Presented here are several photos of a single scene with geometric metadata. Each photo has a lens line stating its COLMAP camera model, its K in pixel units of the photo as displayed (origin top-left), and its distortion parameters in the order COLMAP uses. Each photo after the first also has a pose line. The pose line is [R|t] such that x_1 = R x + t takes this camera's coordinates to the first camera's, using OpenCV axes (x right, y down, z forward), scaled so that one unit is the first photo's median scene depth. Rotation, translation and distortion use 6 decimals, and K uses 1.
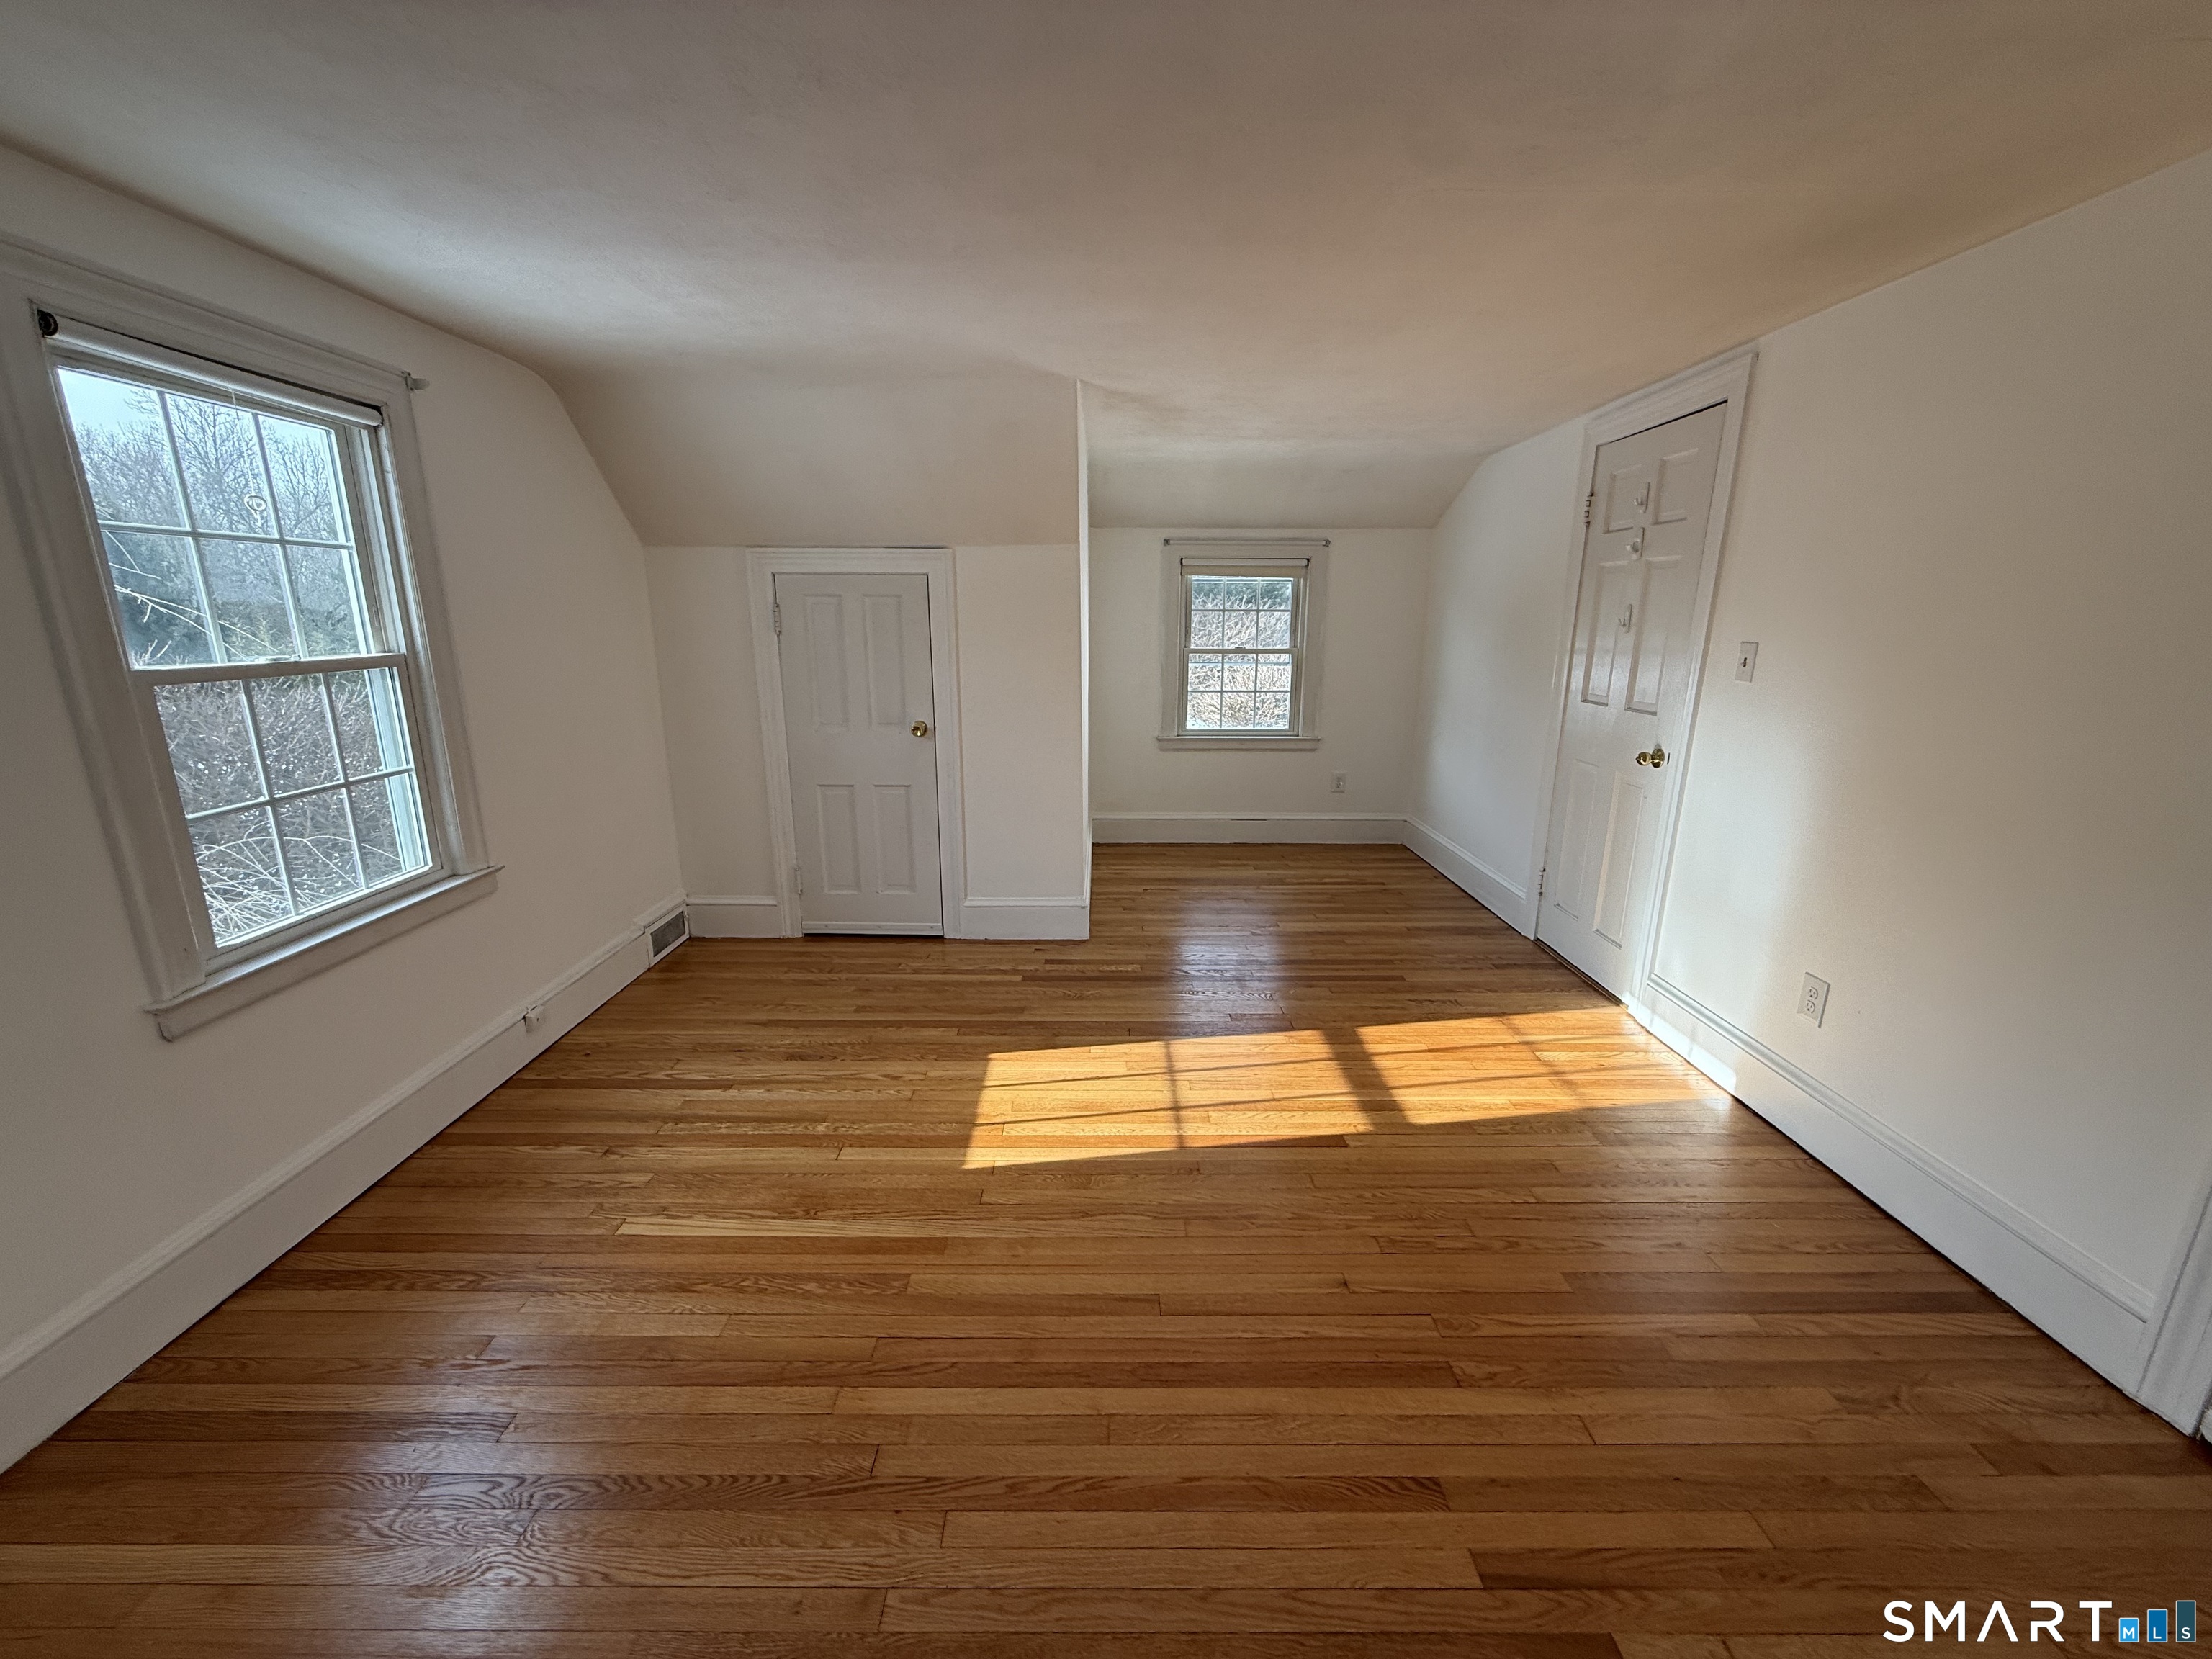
lens RADIAL K [[880.9, 0, 1100.6], [0, 880.9, 831.8], [0, 0, 1]] dist [0.000921, -0.000247]
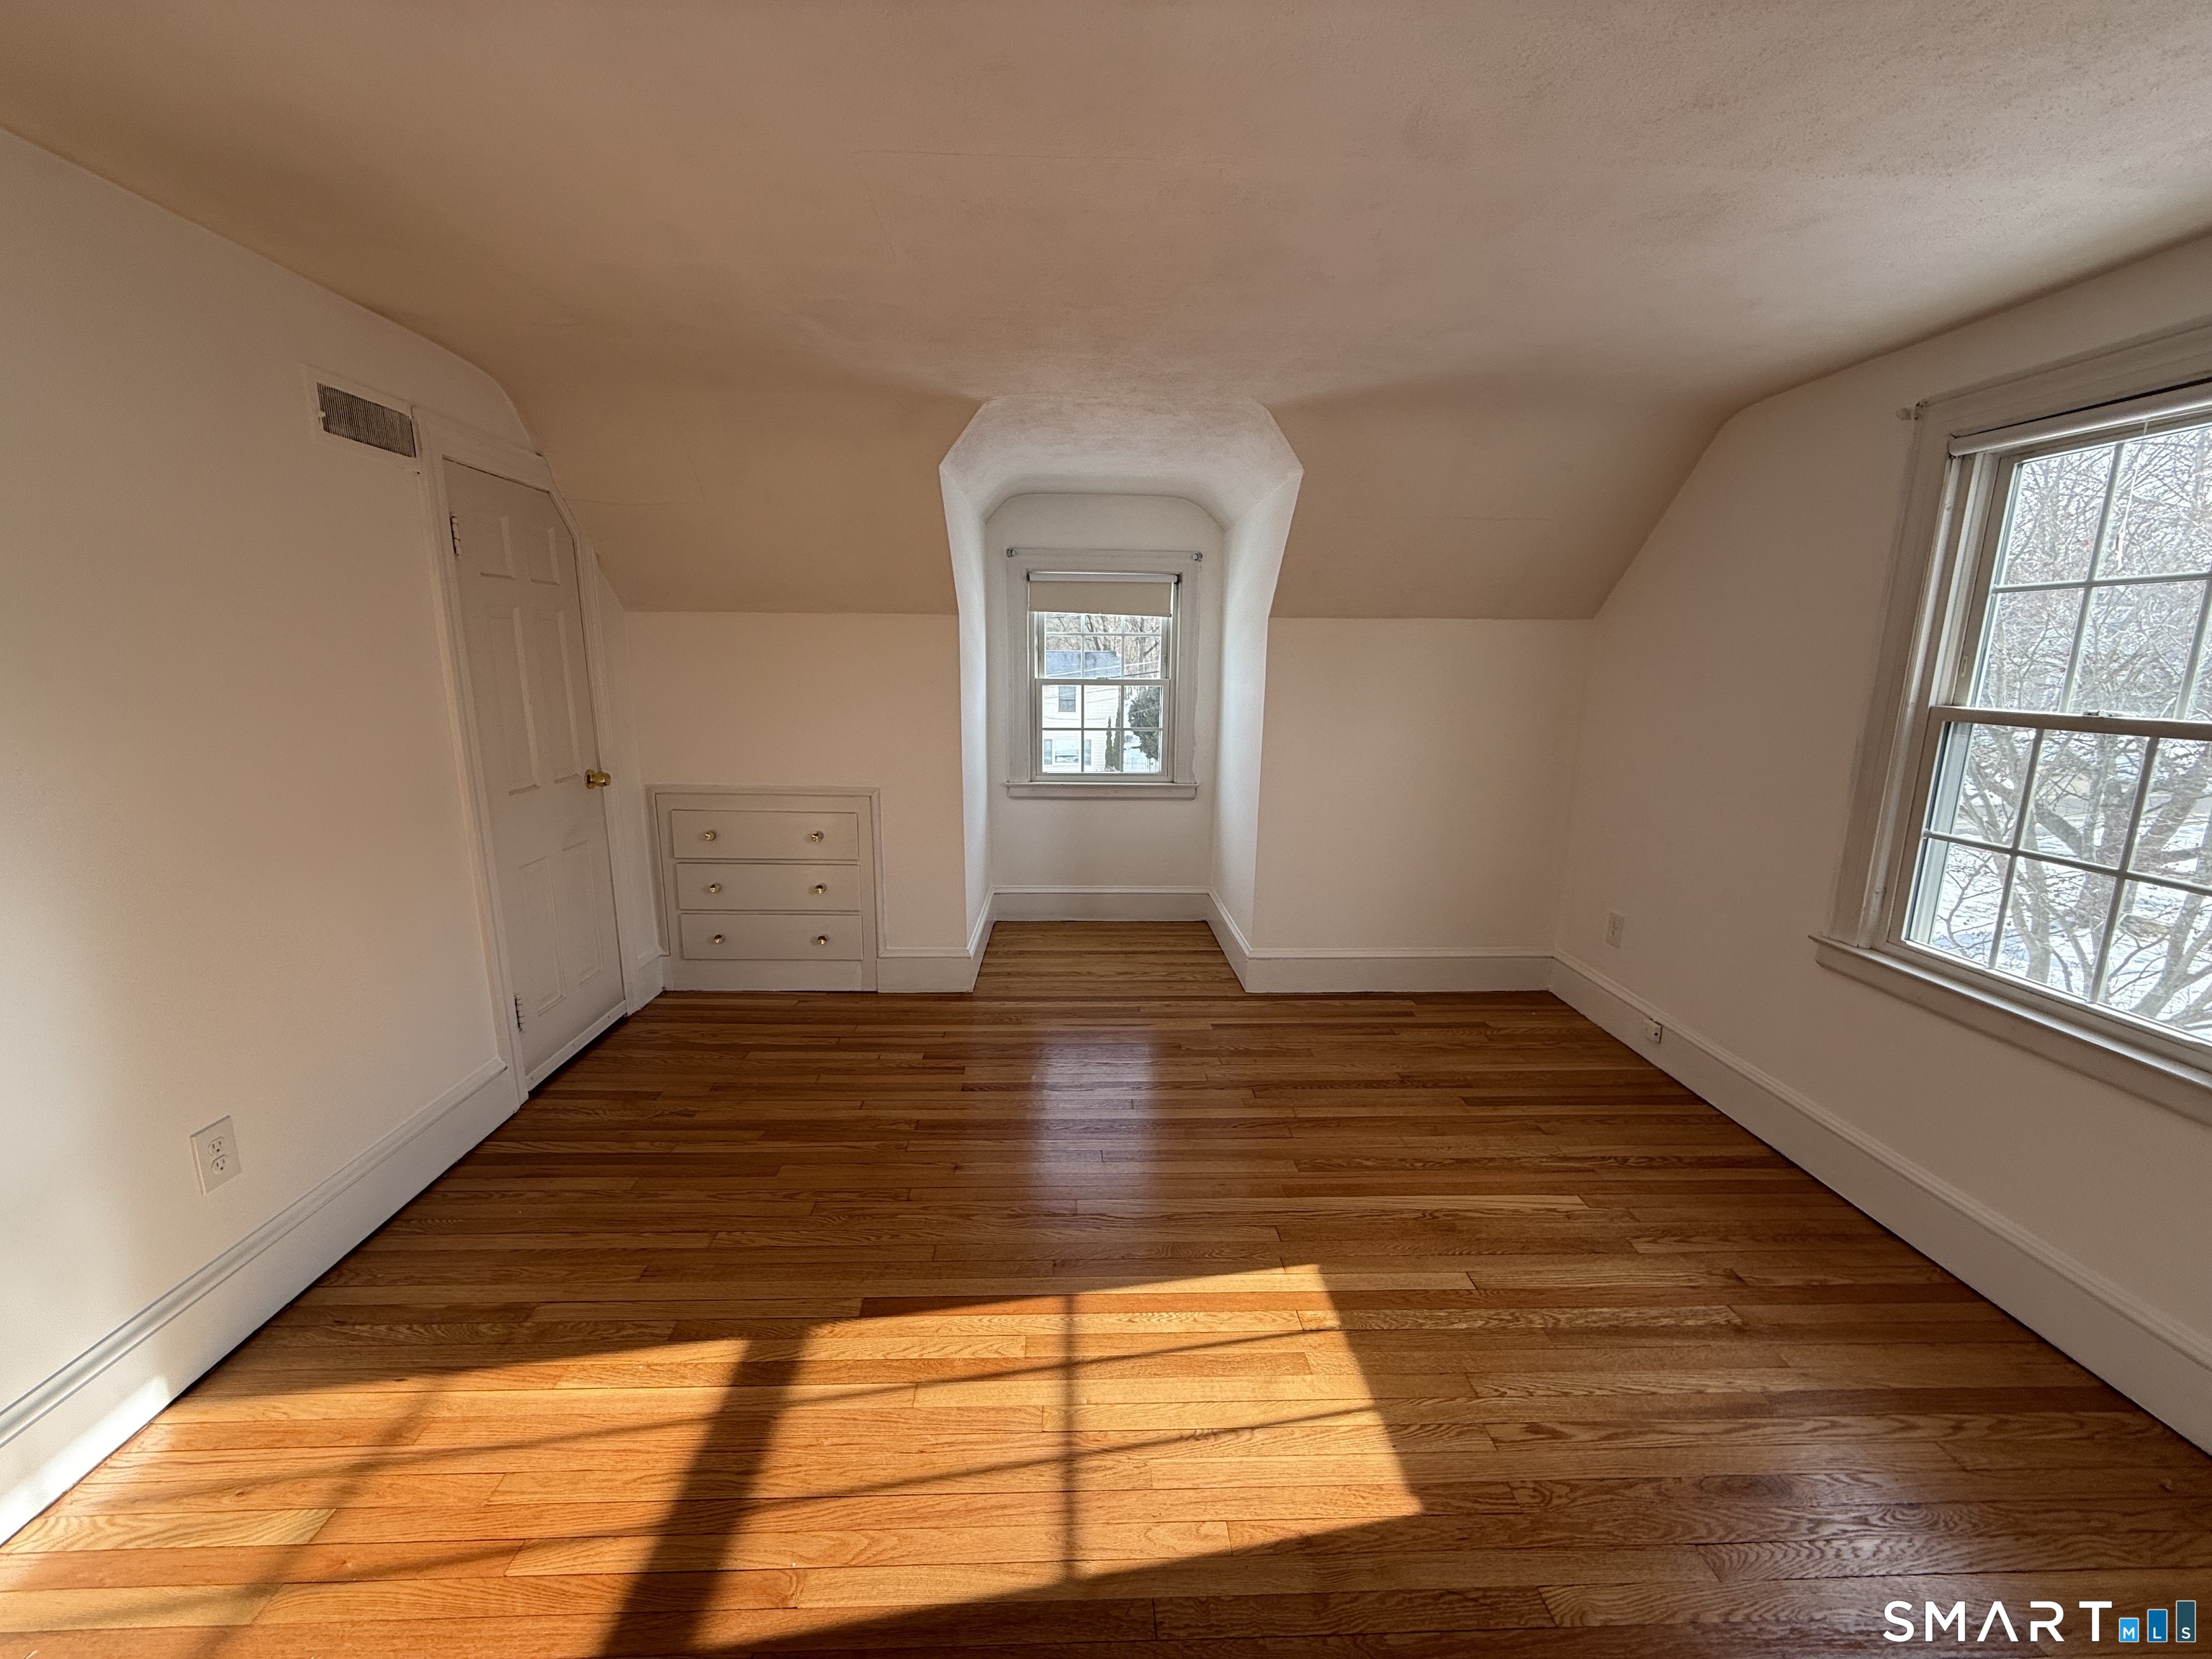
lens RADIAL K [[880.9, 0, 1100.6], [0, 880.9, 831.8], [0, 0, 1]] dist [0.000921, -0.000247]
pose [[-0.999101, -0.006000, -0.041966, 0.094710], [-0.023553, 0.901643, 0.431840, -0.361079], [0.035248, 0.432440, -0.900974, 1.460474]]
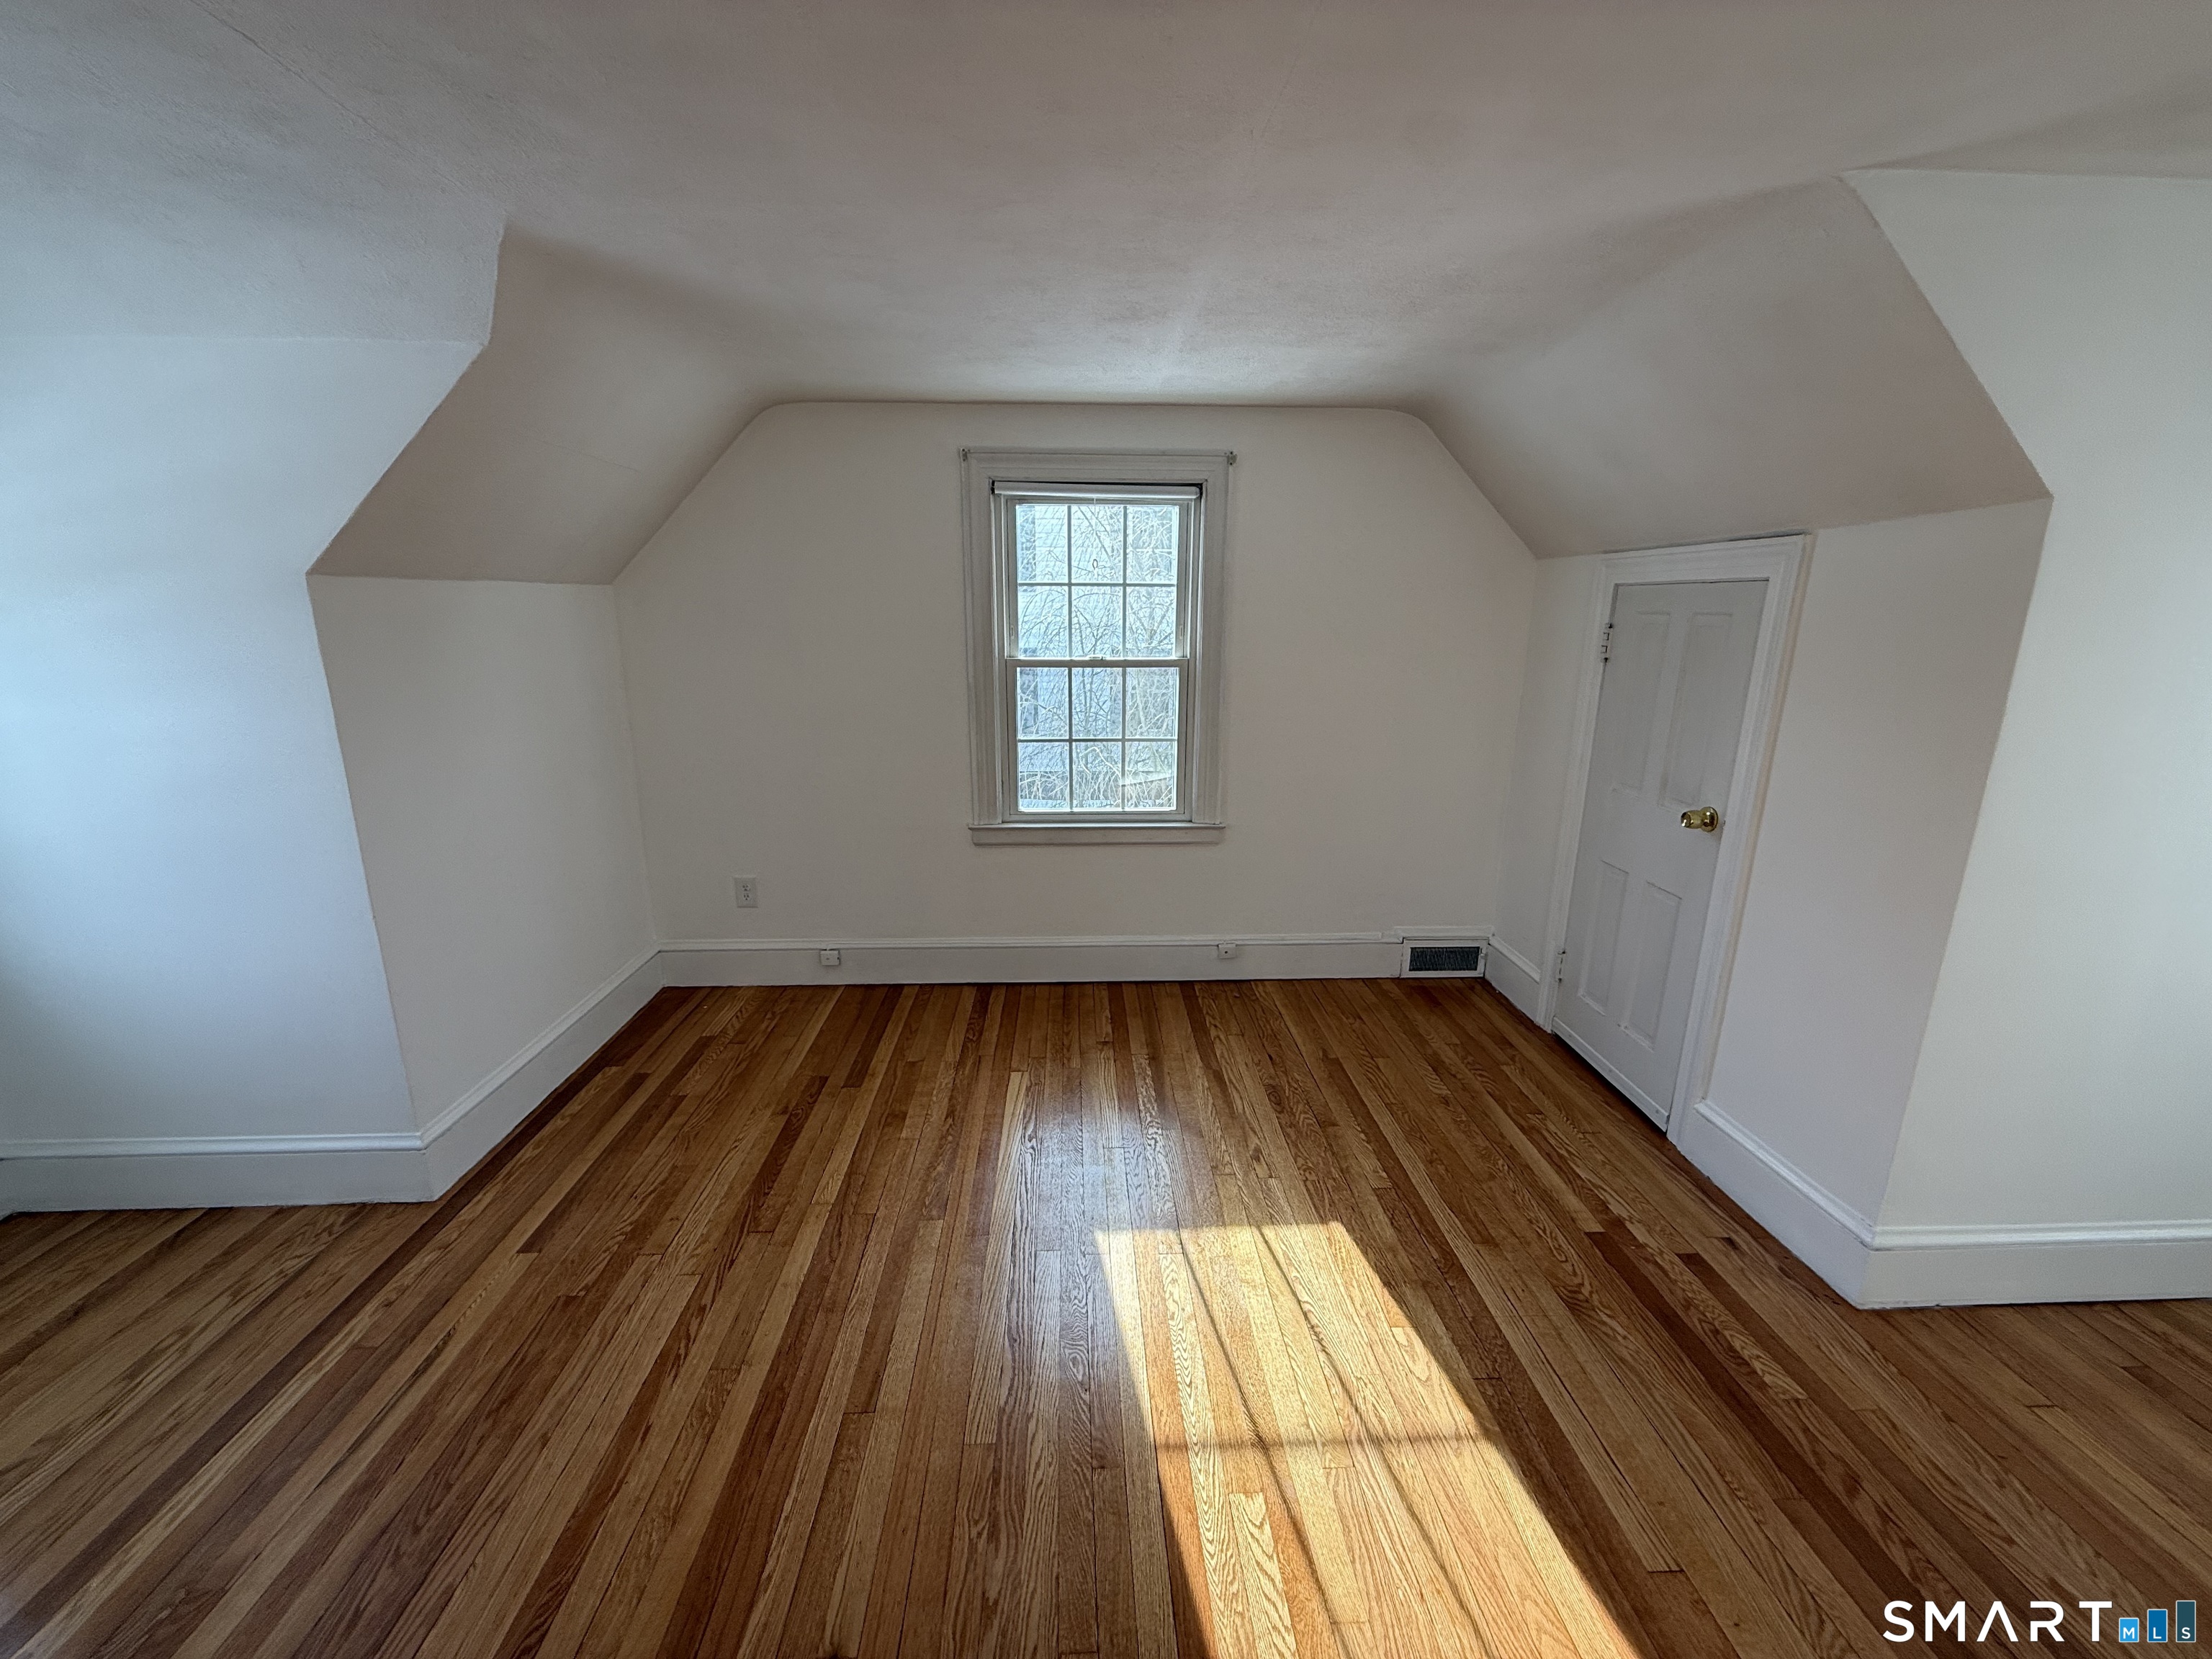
lens RADIAL K [[880.7, 0, 1103.8], [0, 880.7, 829.3], [0, 0, 1]] dist [-0.001216, -0.000076]
pose [[0.041473, 0.240384, -0.969791, 0.589112], [-0.247058, 0.942952, 0.223166, -0.210808], [0.968113, 0.230340, 0.098496, 0.741462]]
